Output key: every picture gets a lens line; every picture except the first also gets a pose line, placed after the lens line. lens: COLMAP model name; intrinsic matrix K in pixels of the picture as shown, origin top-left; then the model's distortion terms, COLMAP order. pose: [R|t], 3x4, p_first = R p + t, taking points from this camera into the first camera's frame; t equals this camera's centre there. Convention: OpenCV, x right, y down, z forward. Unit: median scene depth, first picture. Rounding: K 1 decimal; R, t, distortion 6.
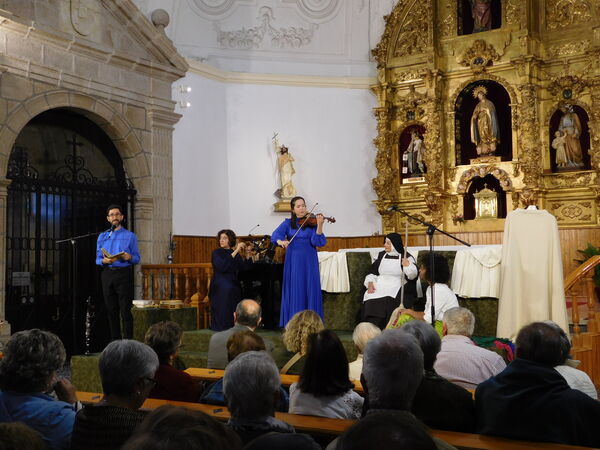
lens RADIAL K [[729.9, 0, 301.6], [0, 729.9, 224.9], [0, 0, 1]] dist [0.067405, 0.000000]
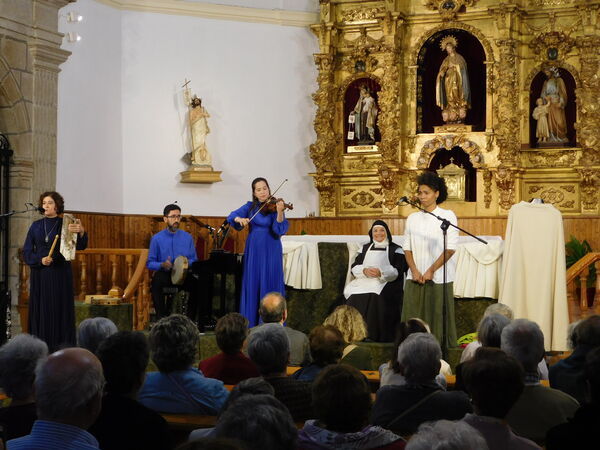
lens RADIAL K [[1076.3, 0, 304.4], [0, 1076.3, 227.1], [0, 0, 1]] dist [0.037494, 0.000000]
pose [[0.986527, 0.027757, 0.161229, -0.100509], [-0.033287, 0.998943, 0.031697, -0.012448], [-0.160179, -0.036637, 0.986408, -0.150147]]
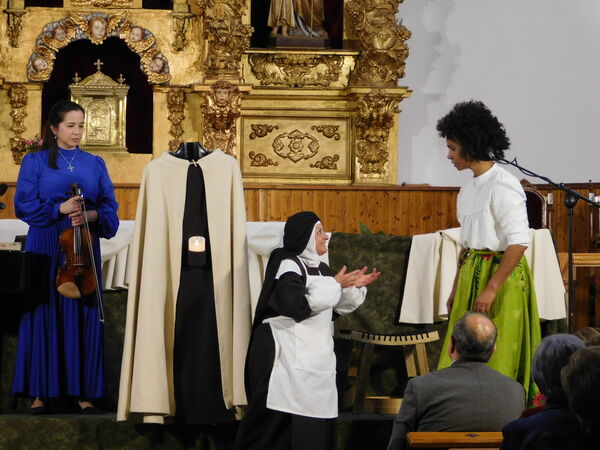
lens RADIAL K [[2796.3, 0, 296.9], [0, 2796.3, 229.9], [0, 0, 1]] dist [0.215411, 0.000000]
pose [[0.797457, 0.033213, 0.602461, -0.563159], [-0.053845, 0.998417, 0.016232, 0.003336], [-0.600969, -0.045384, 0.797983, -0.250077]]
